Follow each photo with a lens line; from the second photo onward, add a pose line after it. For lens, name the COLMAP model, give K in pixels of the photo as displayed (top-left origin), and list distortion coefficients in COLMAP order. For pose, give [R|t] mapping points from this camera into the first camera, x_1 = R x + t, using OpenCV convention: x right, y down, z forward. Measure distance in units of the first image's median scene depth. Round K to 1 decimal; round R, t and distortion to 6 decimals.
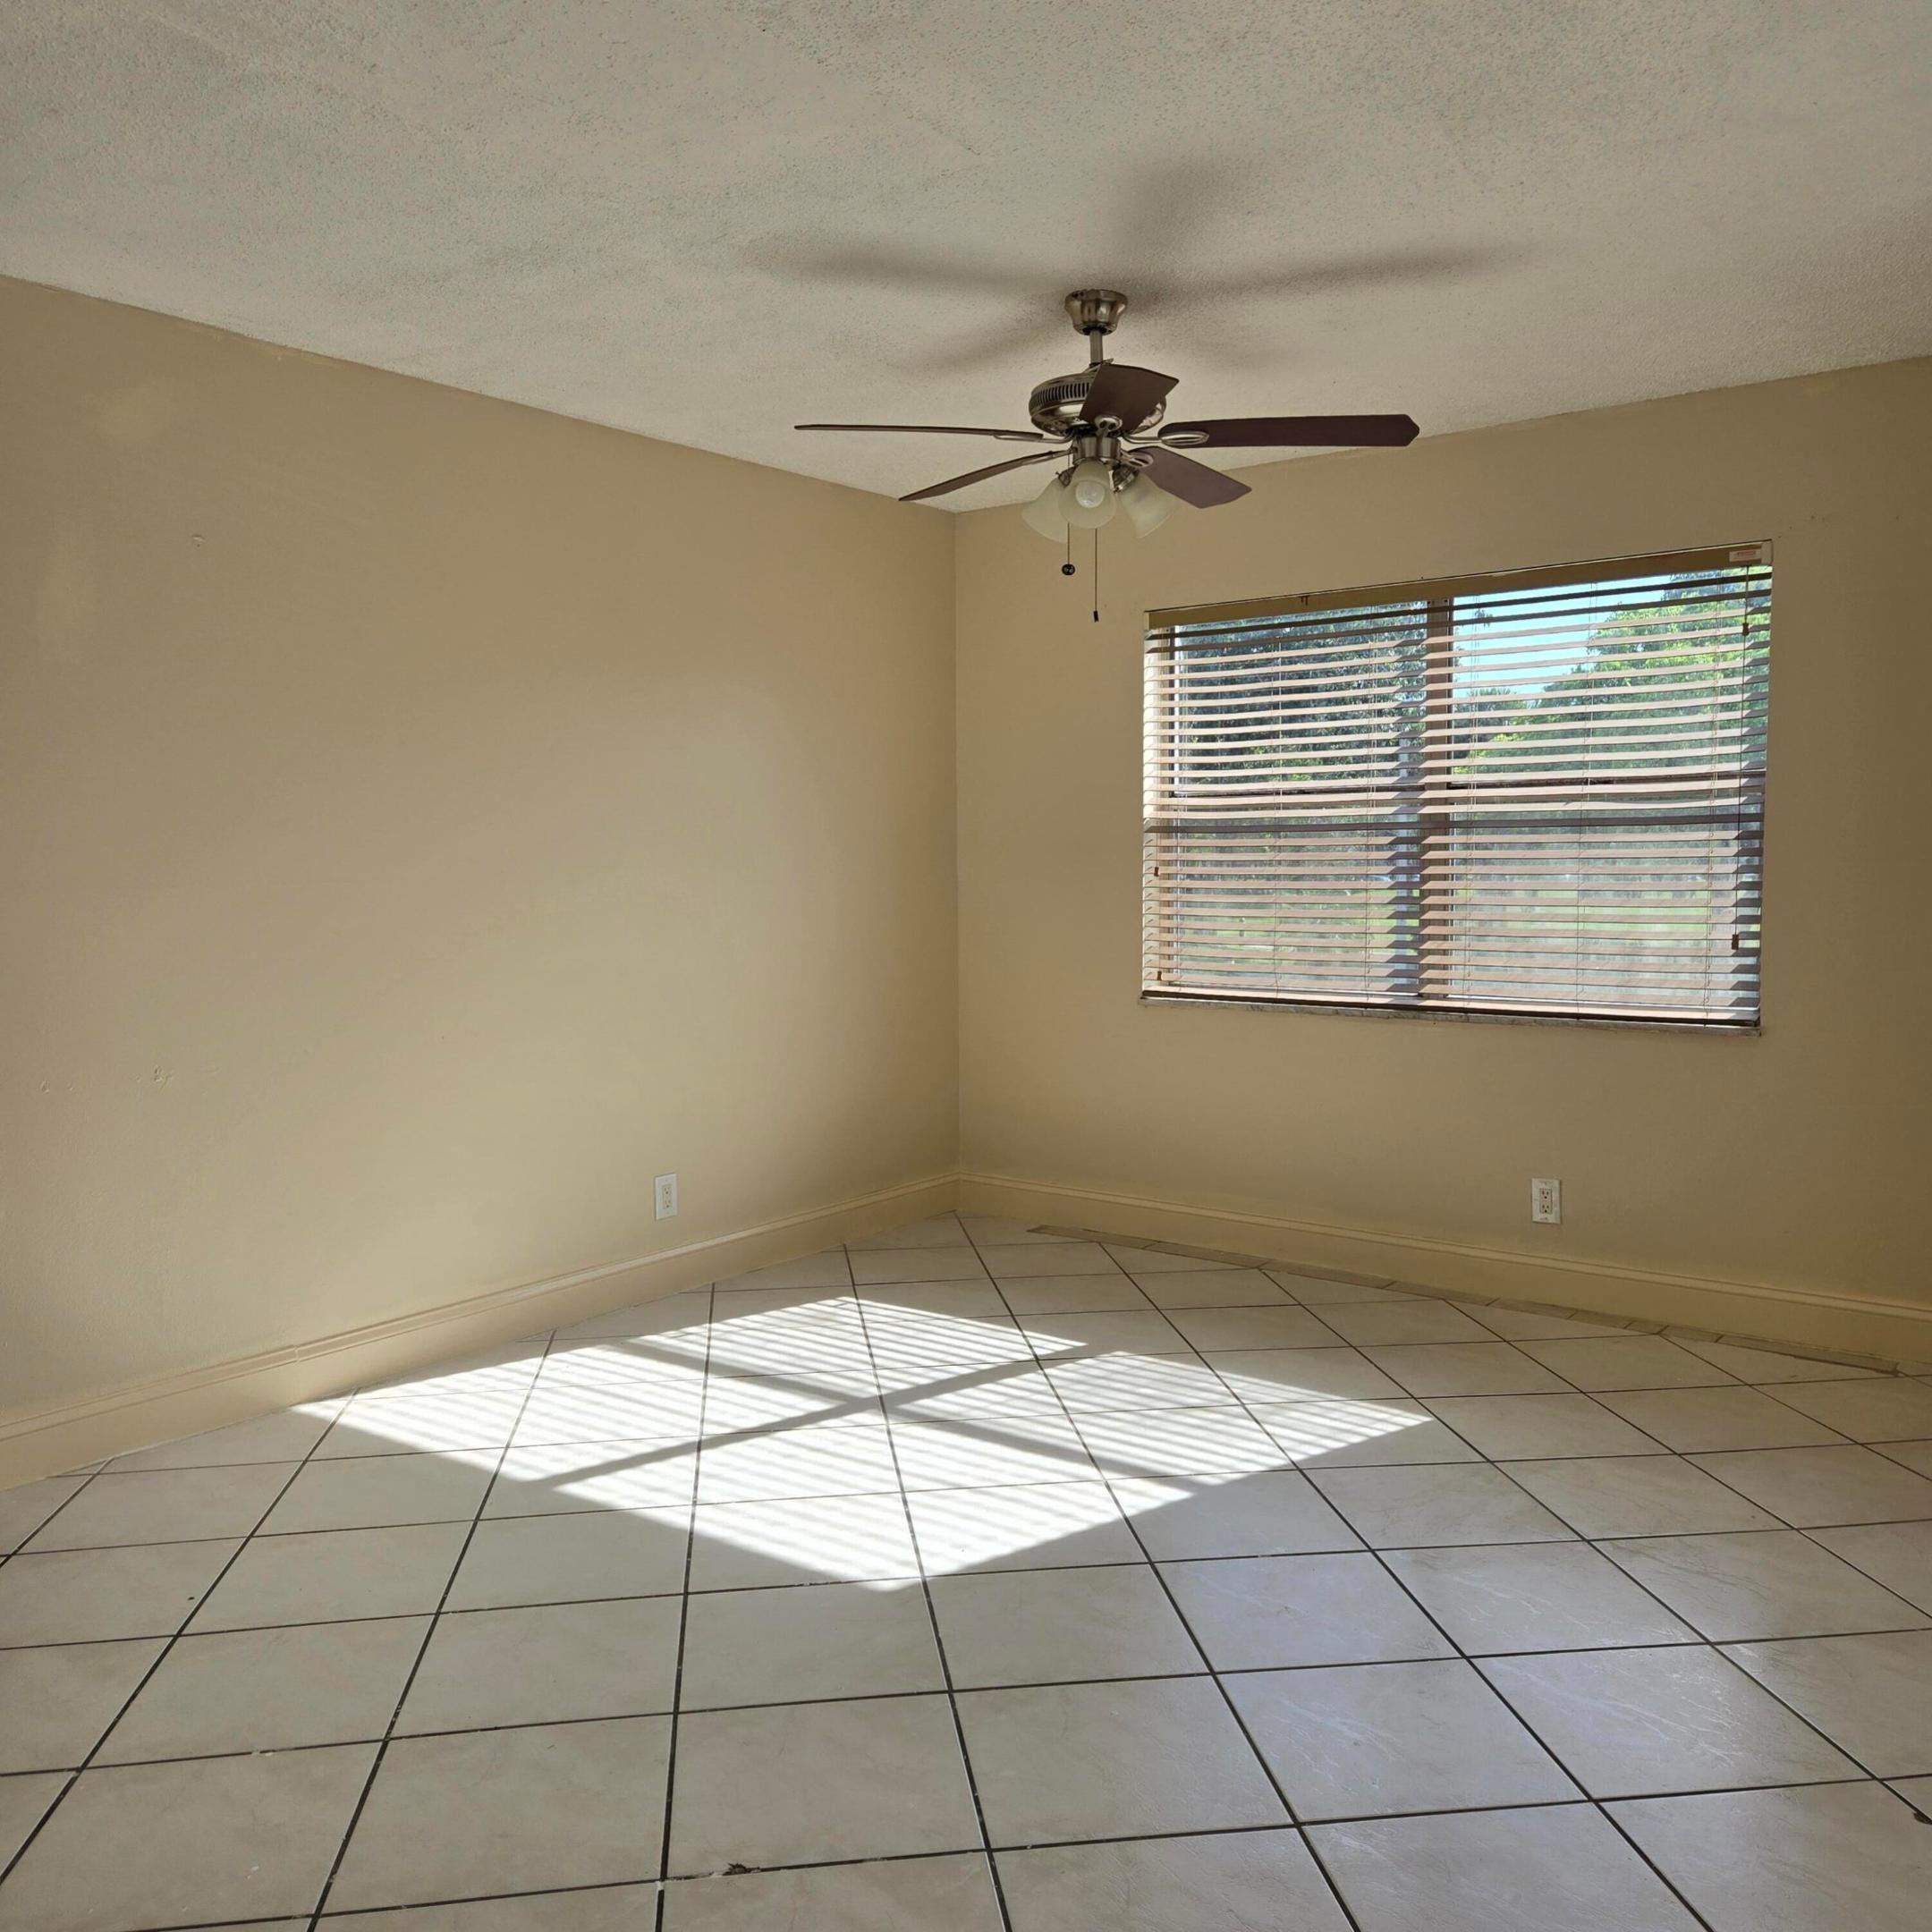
lens RADIAL K [[1680.5, 0, 996.8], [0, 1680.5, 978.2], [0, 0, 1]] dist [0.074764, -0.056444]
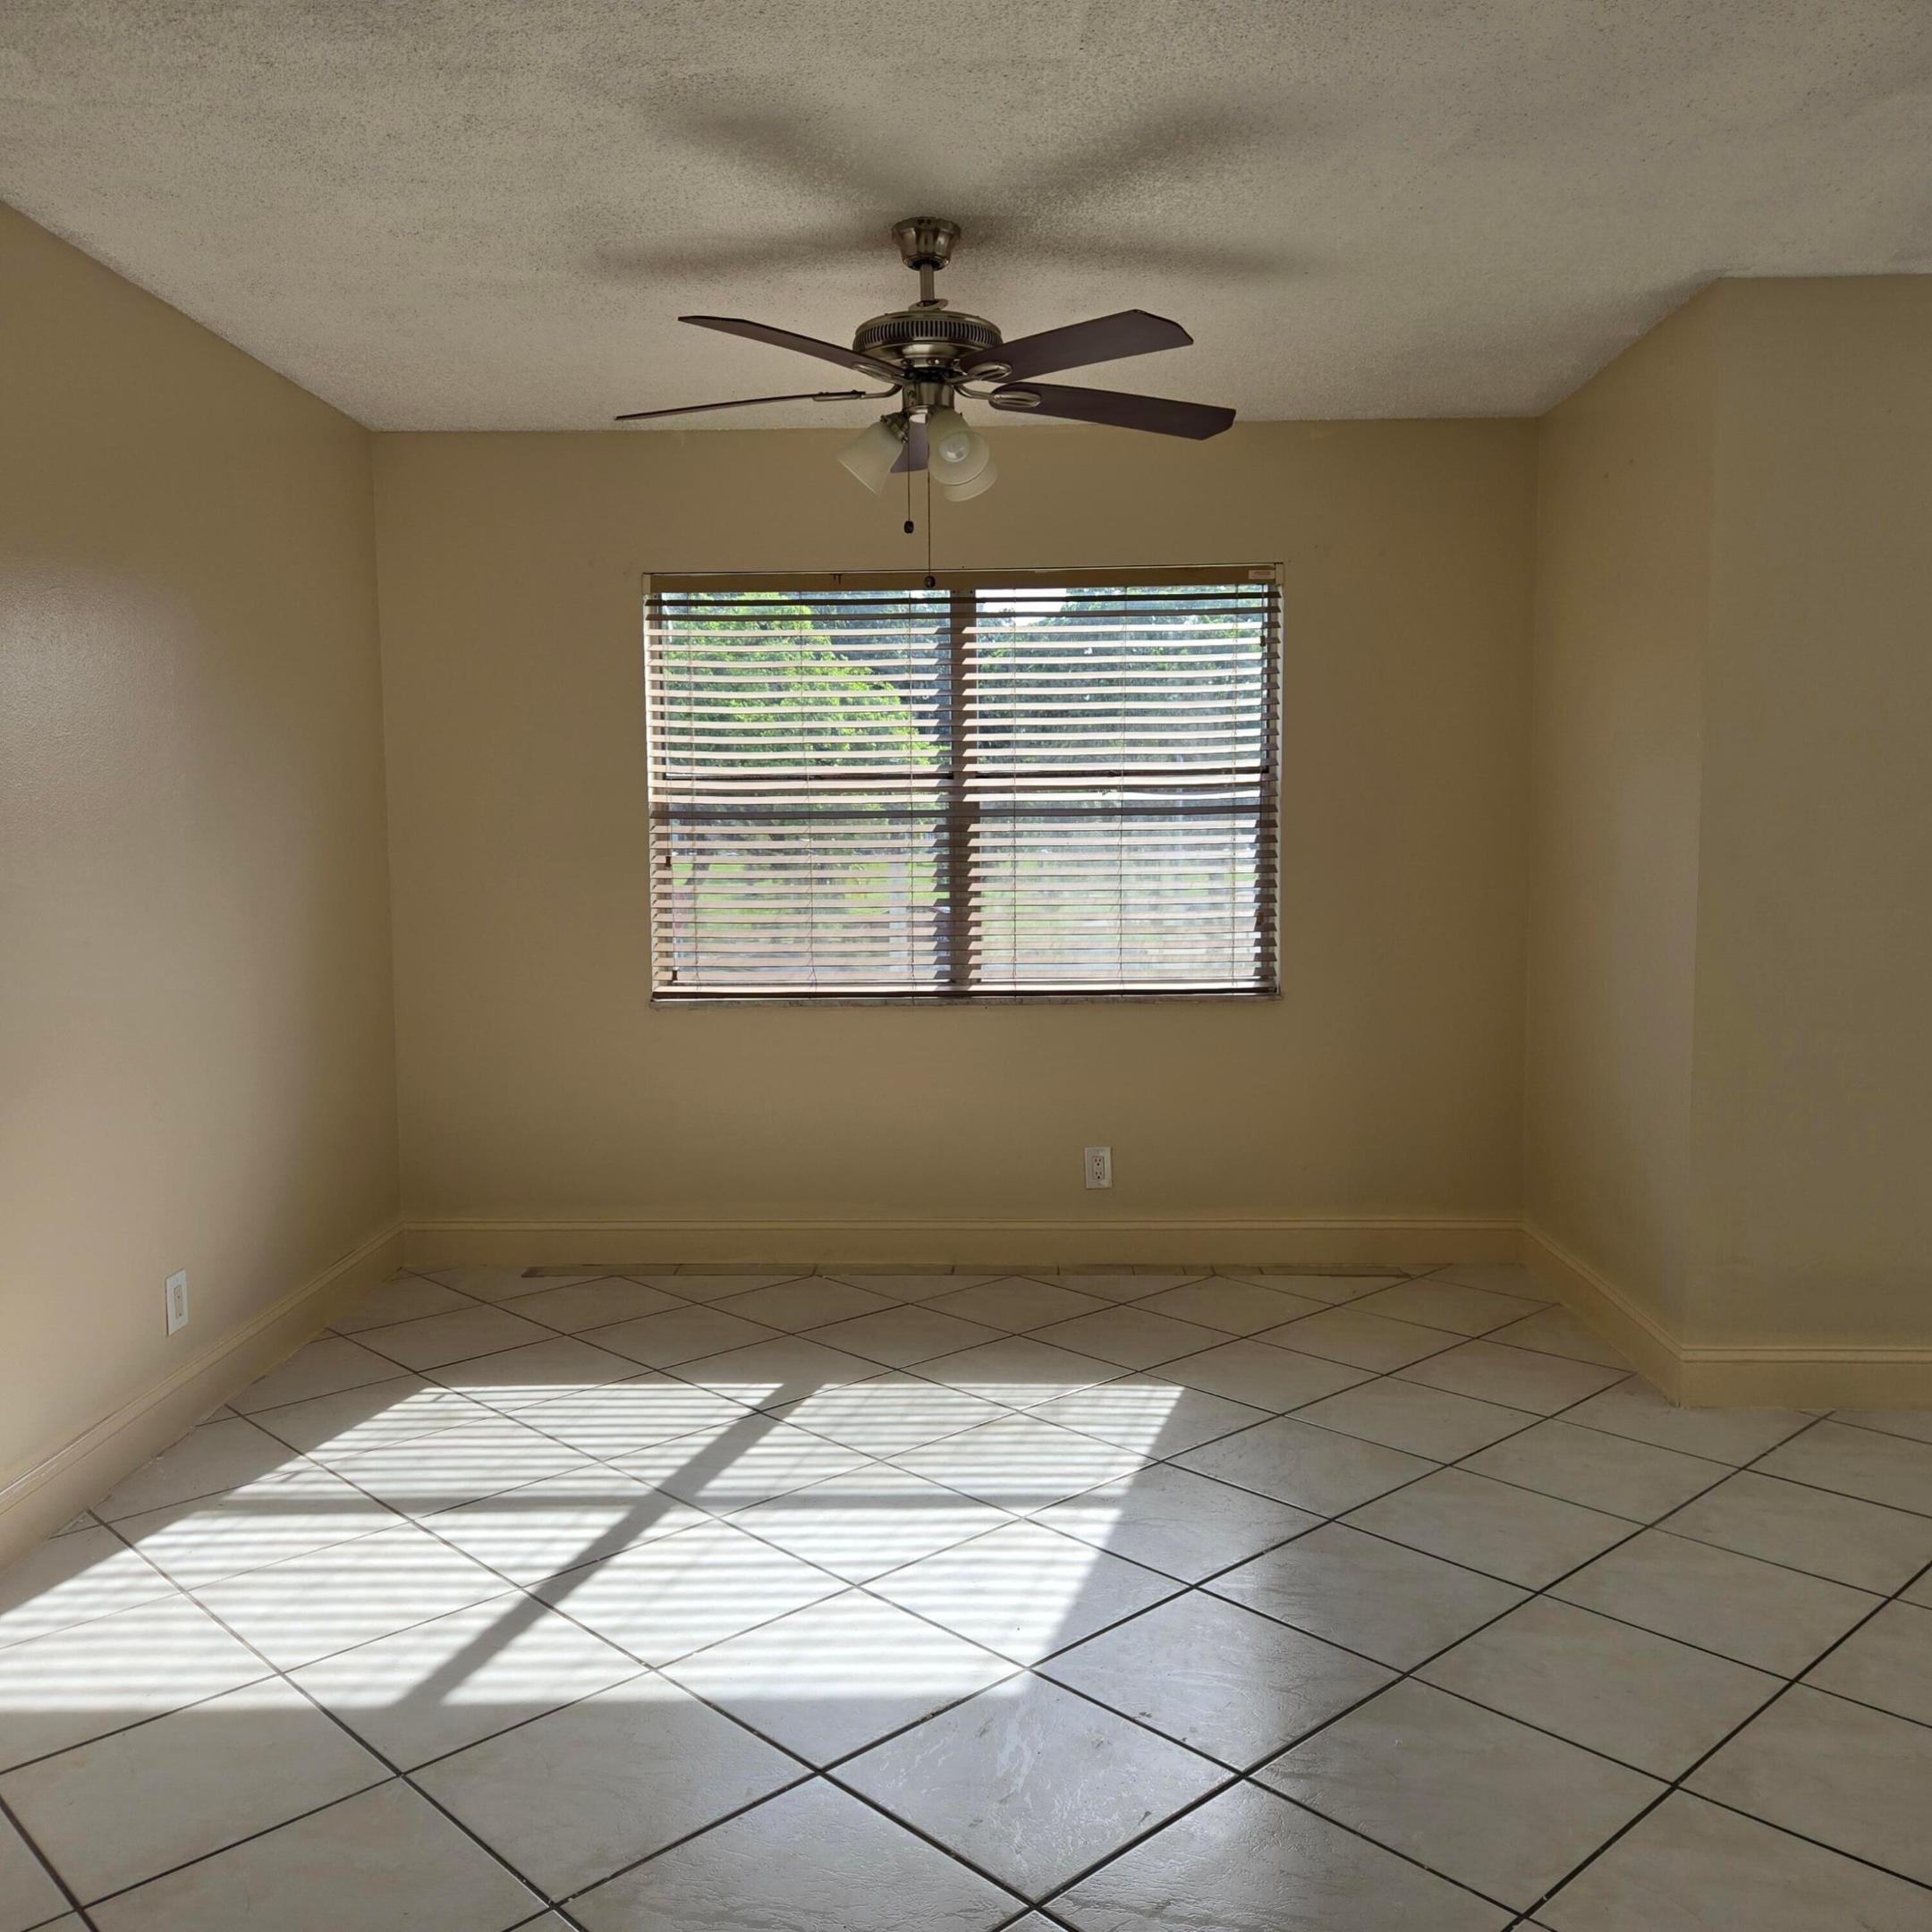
lens RADIAL K [[1680.5, 0, 962.3], [0, 1680.5, 976.9], [0, 0, 1]] dist [0.074764, -0.056444]
pose [[0.819899, -0.051027, 0.570229, -0.370195], [0.046946, 0.998658, 0.021863, -0.016500], [-0.570579, 0.008844, 0.821195, 0.196607]]
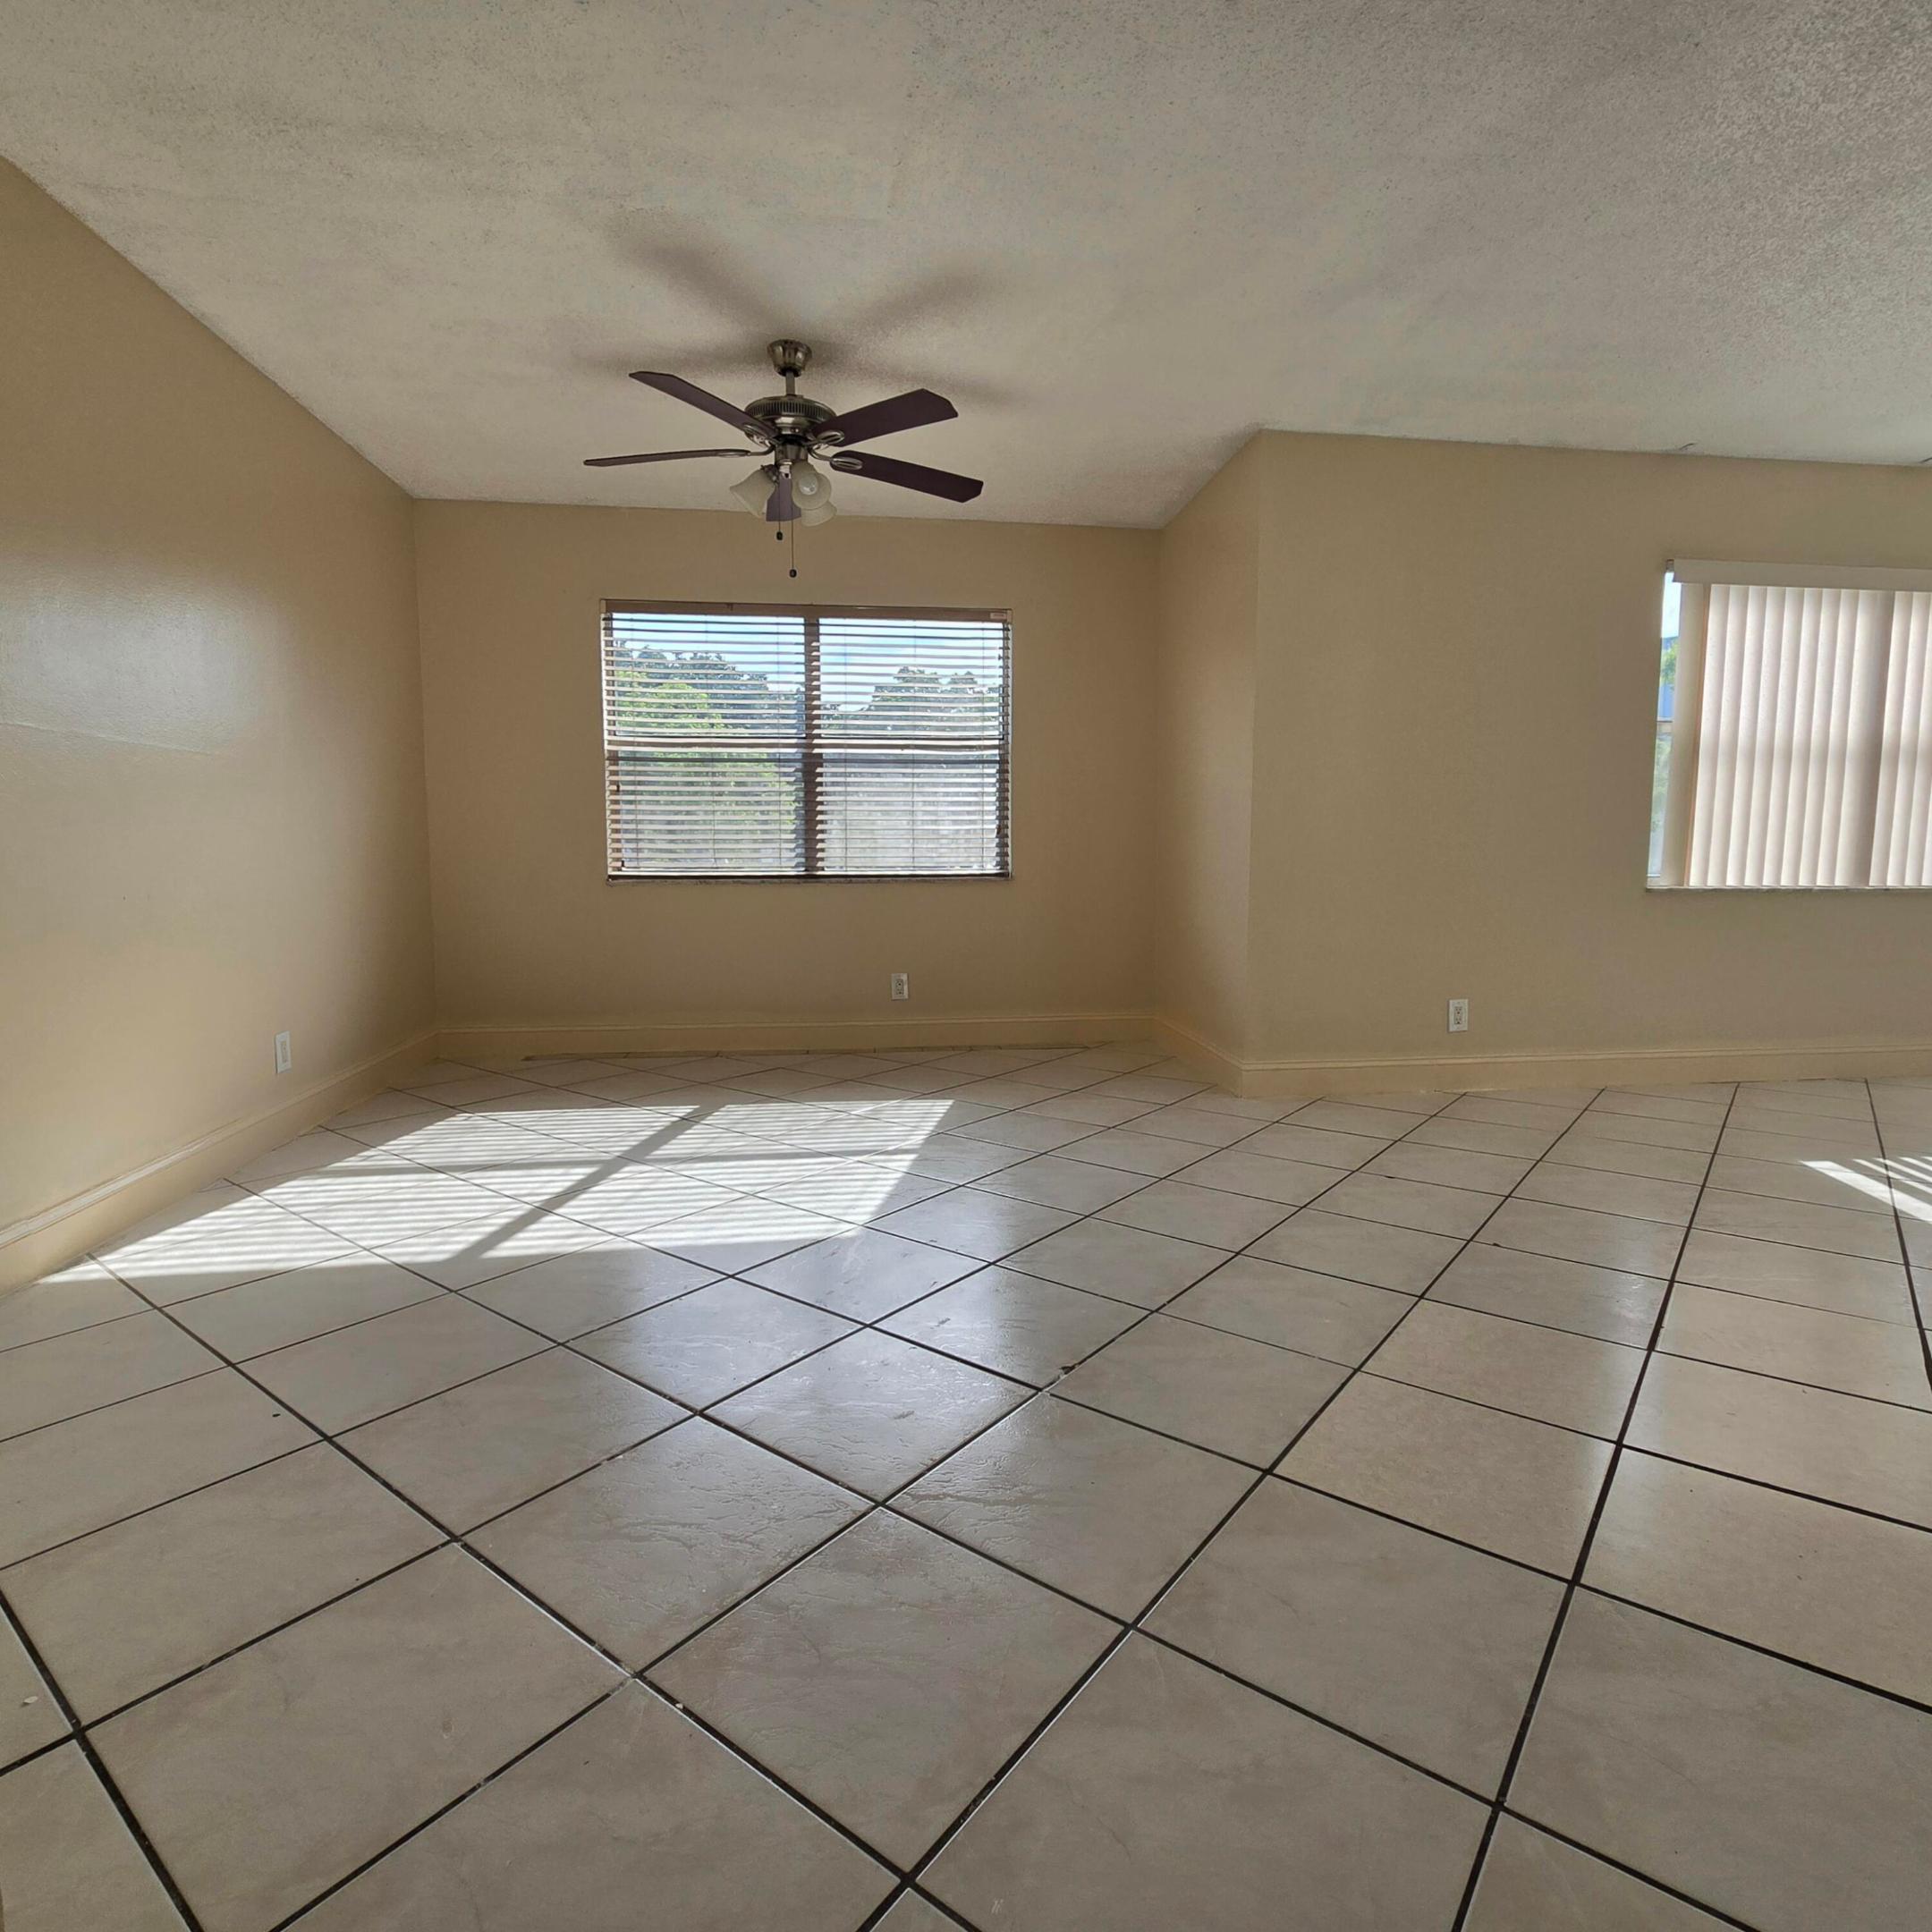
lens RADIAL K [[1065.5, 0, 972.6], [0, 1065.5, 953.7], [0, 0, 1]] dist [-0.004541, 0.001523]
pose [[0.723260, -0.064132, 0.687591, -0.382895], [0.047172, 0.997941, 0.043460, 0.061734], [-0.688963, 0.001002, 0.724796, 0.193667]]
